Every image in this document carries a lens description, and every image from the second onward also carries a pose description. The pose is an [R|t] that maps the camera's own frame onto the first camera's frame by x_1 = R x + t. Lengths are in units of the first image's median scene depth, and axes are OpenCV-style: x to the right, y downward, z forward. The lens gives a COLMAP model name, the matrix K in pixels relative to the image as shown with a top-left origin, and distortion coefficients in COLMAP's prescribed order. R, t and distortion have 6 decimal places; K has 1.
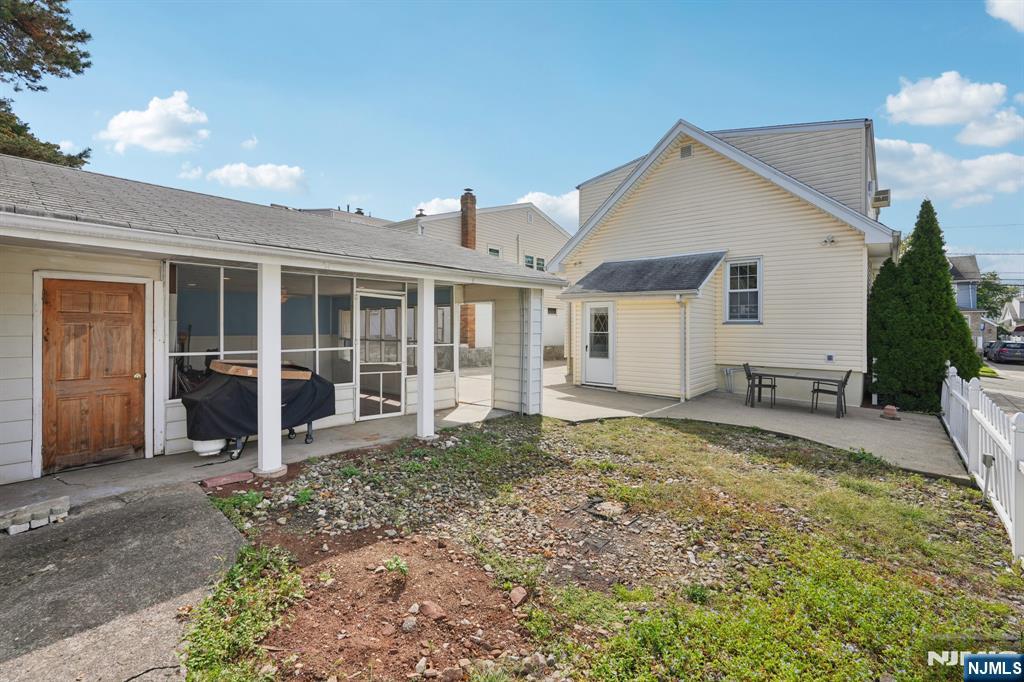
lens RADIAL K [[454.9, 0, 513.8], [0, 454.9, 324.2], [0, 0, 1]] dist [-0.002808, -0.000193]
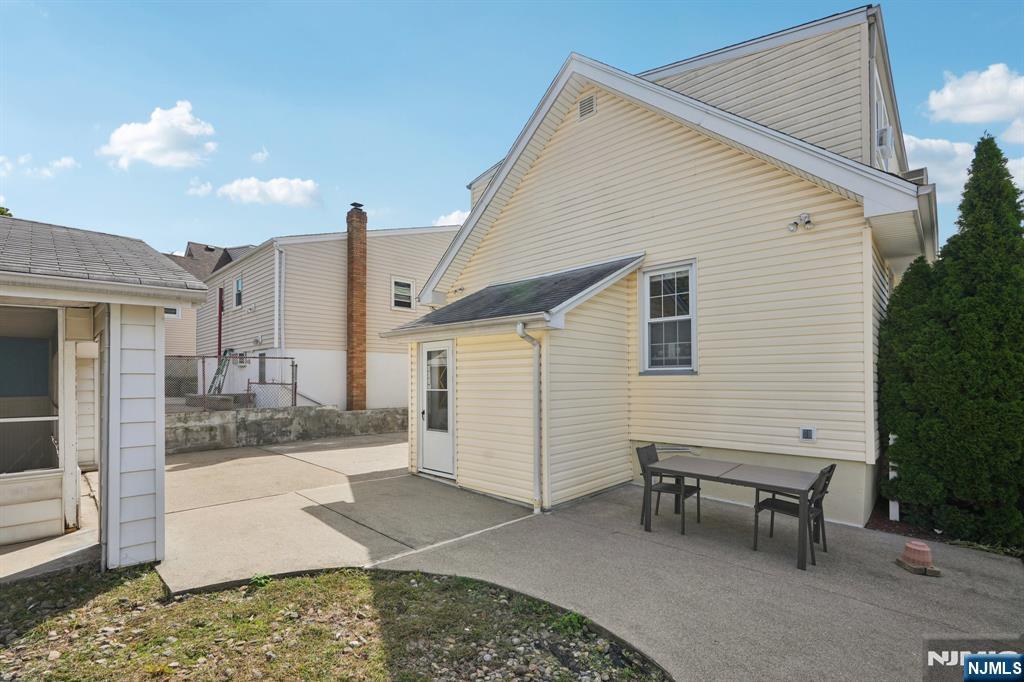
lens RADIAL K [[460.6, 0, 518.0], [0, 460.6, 371.3], [0, 0, 1]] dist [-0.000717, 0.000539]
pose [[0.998605, -0.008736, -0.052073, 0.354159], [0.007850, 0.999821, -0.017187, 0.004661], [0.052214, 0.016754, 0.998495, 0.399675]]
